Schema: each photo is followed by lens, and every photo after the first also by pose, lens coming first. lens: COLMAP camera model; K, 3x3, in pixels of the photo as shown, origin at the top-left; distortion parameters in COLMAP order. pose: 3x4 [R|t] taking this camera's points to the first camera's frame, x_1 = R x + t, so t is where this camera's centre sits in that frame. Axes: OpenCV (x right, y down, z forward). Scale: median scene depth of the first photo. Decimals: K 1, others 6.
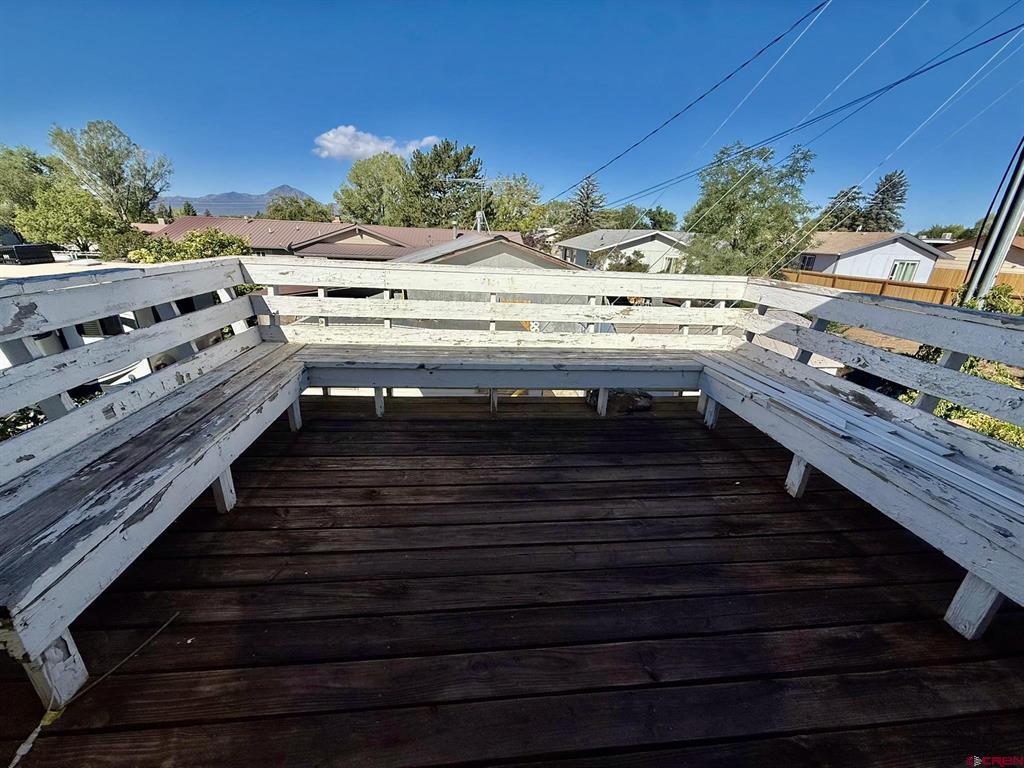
lens RADIAL K [[406.5, 0, 508.8], [0, 406.5, 385.7], [0, 0, 1]] dist [0.000285, -0.000280]
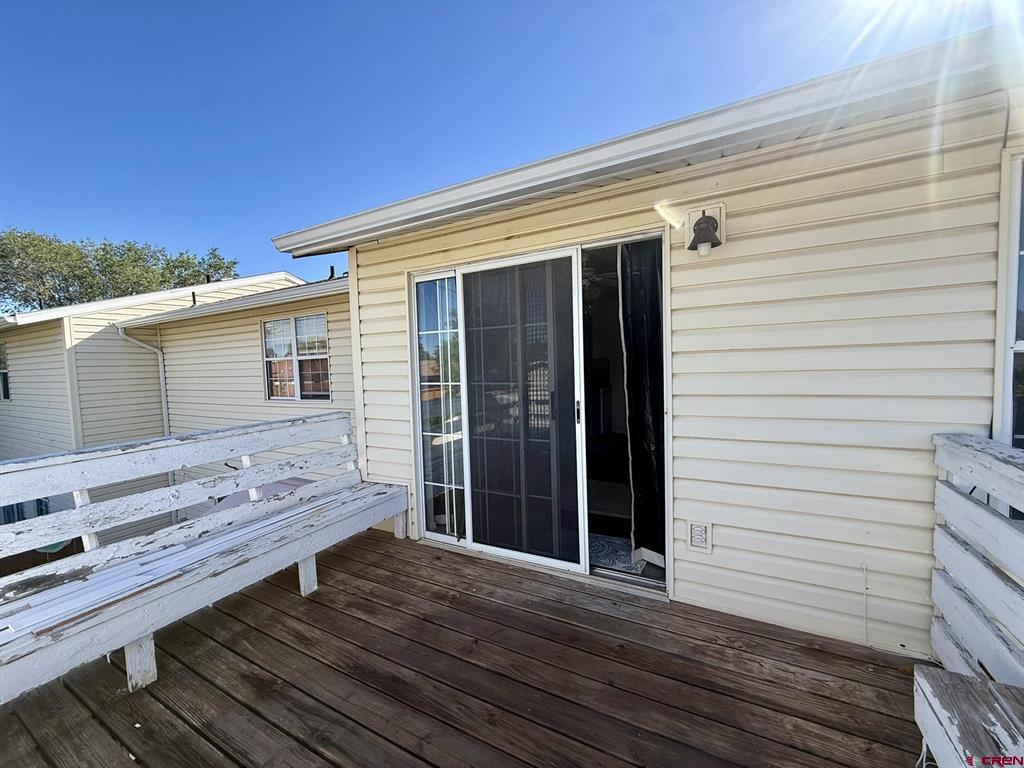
lens RADIAL K [[406.5, 0, 508.8], [0, 406.5, 385.7], [0, 0, 1]] dist [0.000285, -0.000280]
pose [[-0.824978, -0.044717, 0.563393, -0.430041], [0.199641, 0.909541, 0.364525, -0.536360], [-0.528729, 0.413202, -0.741424, 1.182505]]
